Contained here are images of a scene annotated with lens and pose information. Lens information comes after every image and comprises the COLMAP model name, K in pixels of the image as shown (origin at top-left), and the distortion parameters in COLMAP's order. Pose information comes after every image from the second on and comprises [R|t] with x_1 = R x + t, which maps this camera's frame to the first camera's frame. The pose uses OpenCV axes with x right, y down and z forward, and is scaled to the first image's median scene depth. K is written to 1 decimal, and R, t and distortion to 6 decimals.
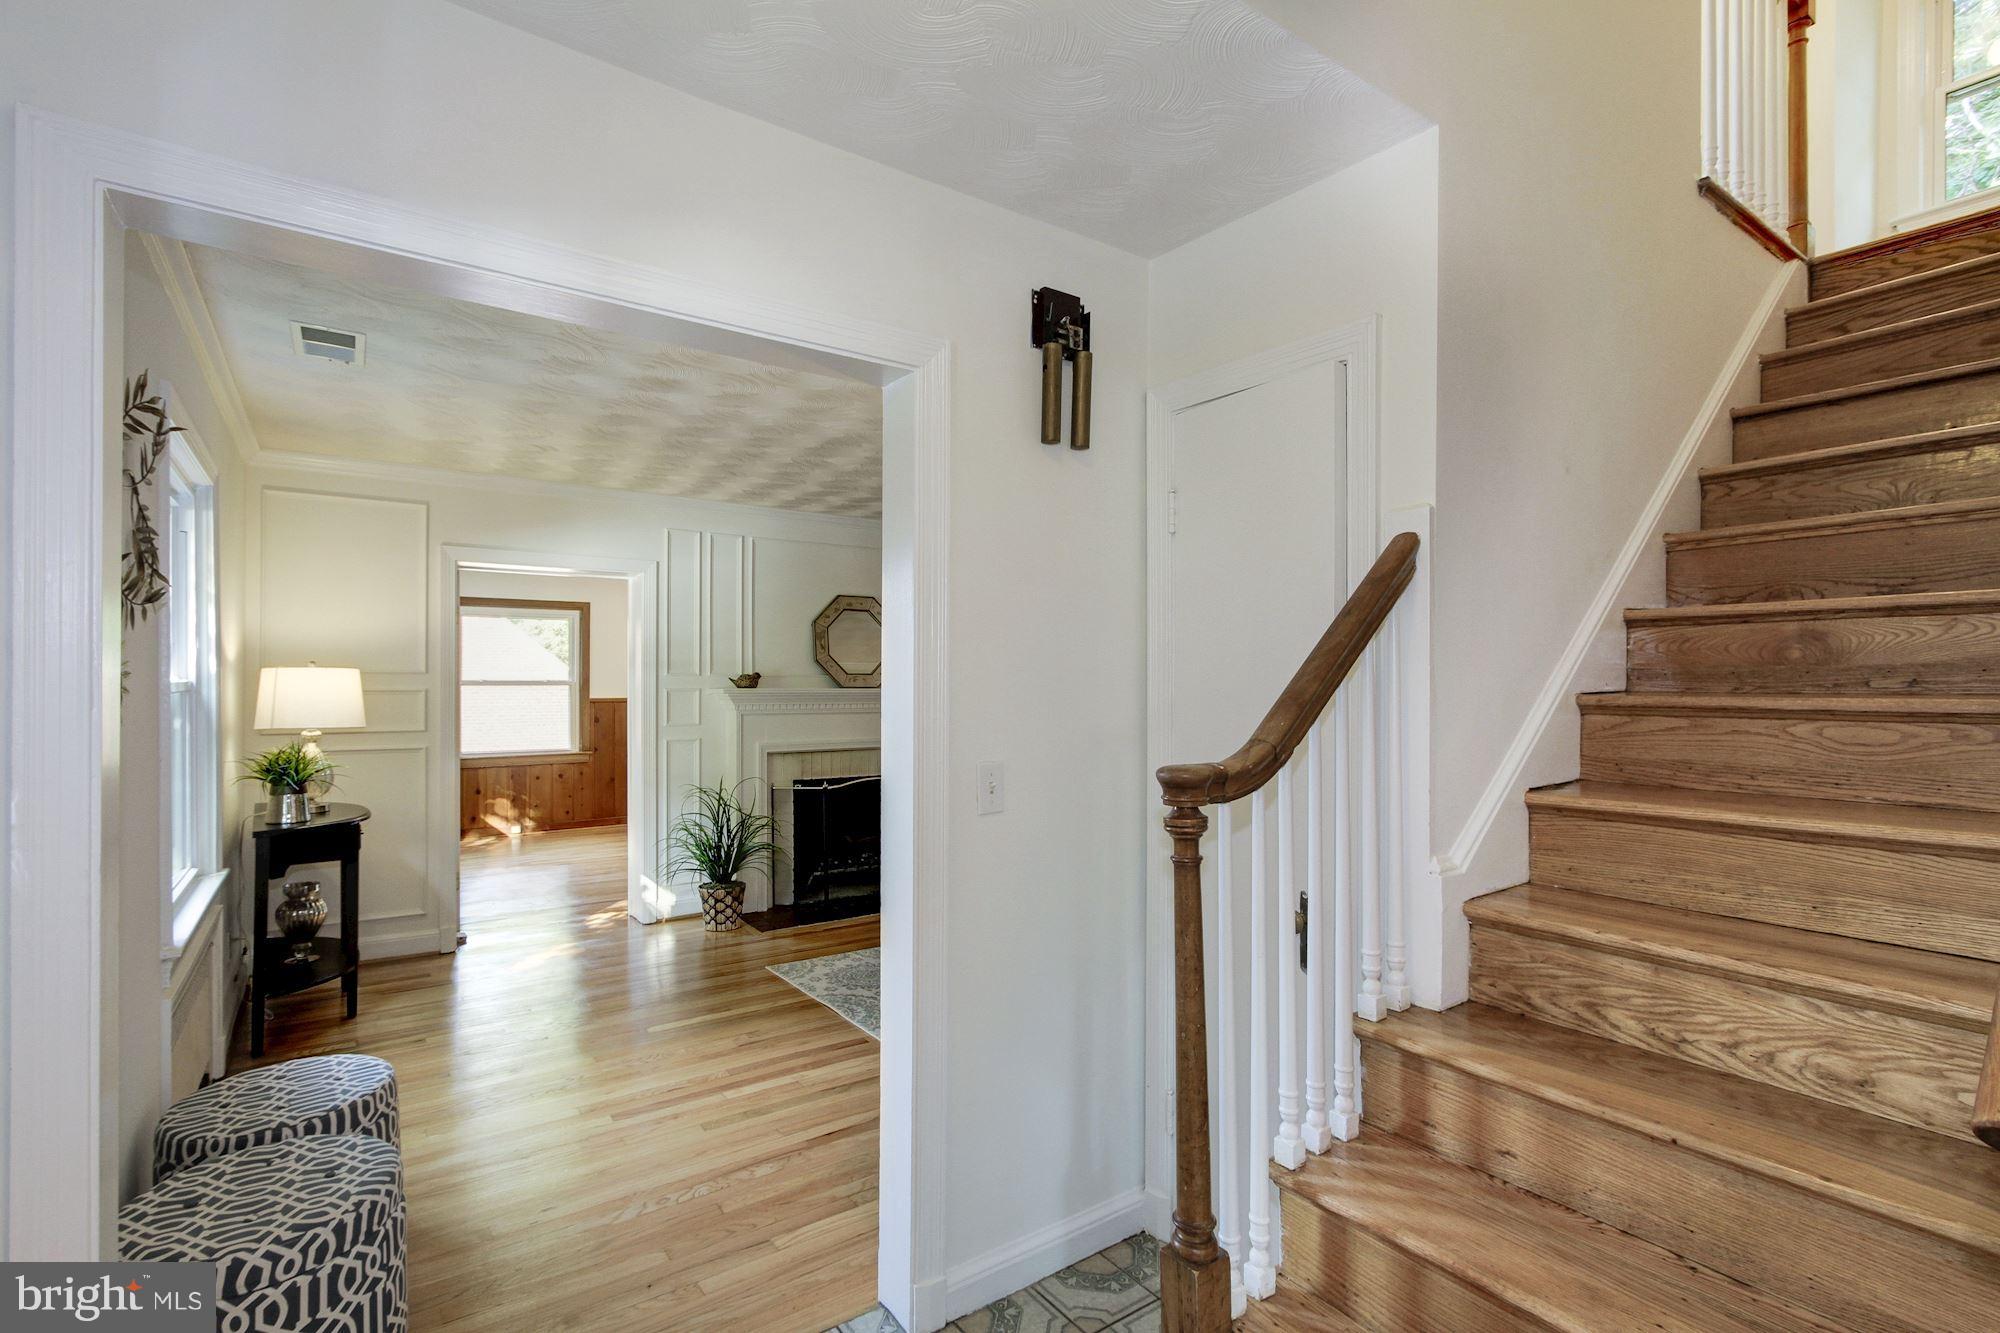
lens RADIAL K [[927.2, 0, 990.2], [0, 927.2, 683.2], [0, 0, 1]] dist [-0.013652, 0.004239]
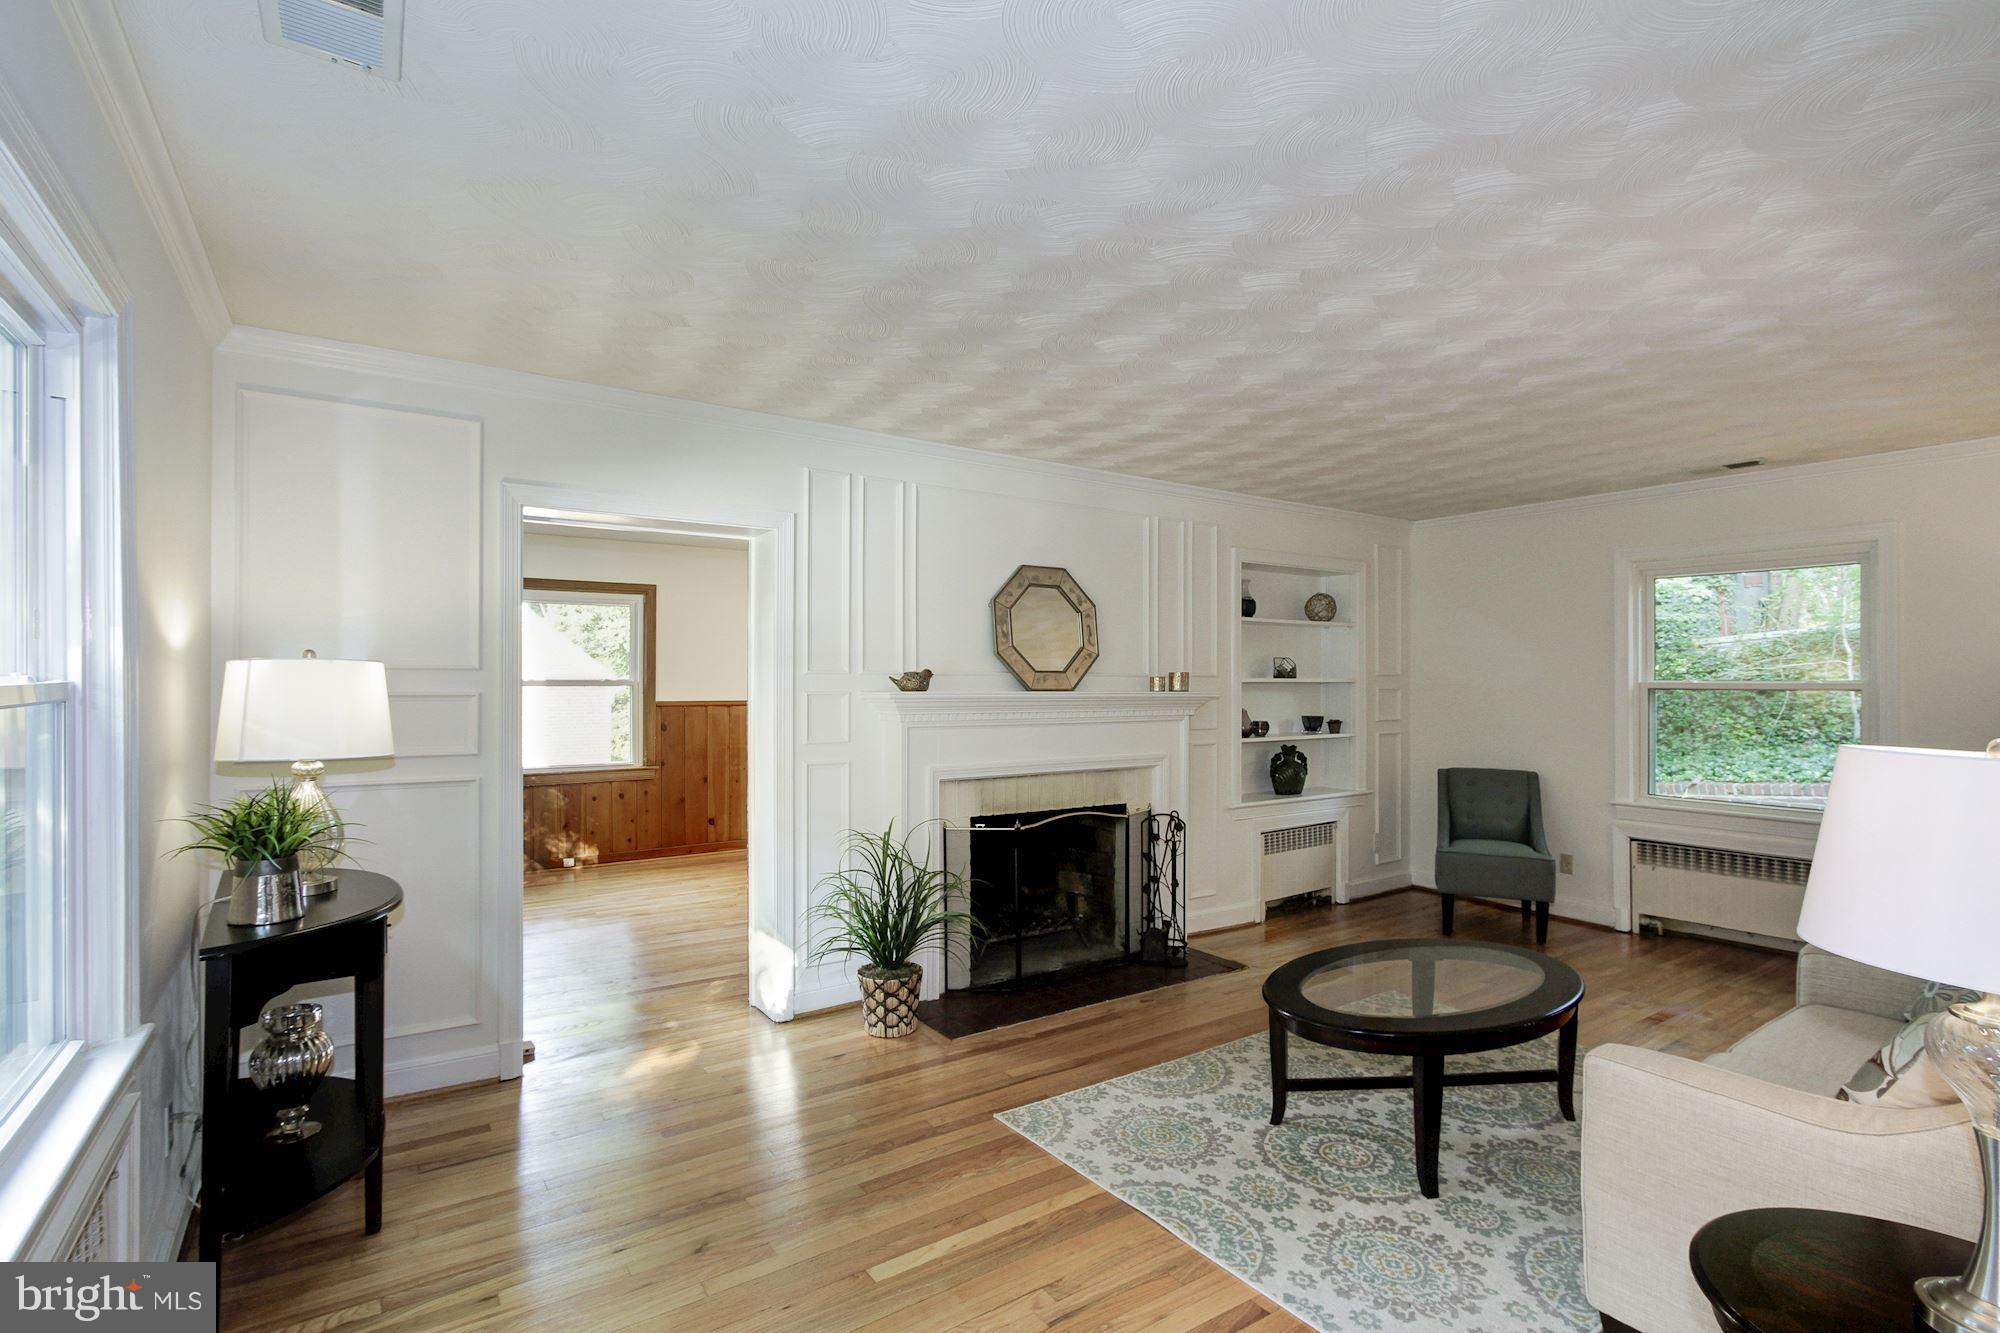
lens RADIAL K [[927.2, 0, 983.5], [0, 927.2, 683.4], [0, 0, 1]] dist [-0.013652, 0.004239]
pose [[0.999832, 0.001009, -0.018293, -0.211196], [-0.000995, 0.999999, 0.000804, -0.001337], [0.018293, -0.000786, 0.999832, 0.302598]]
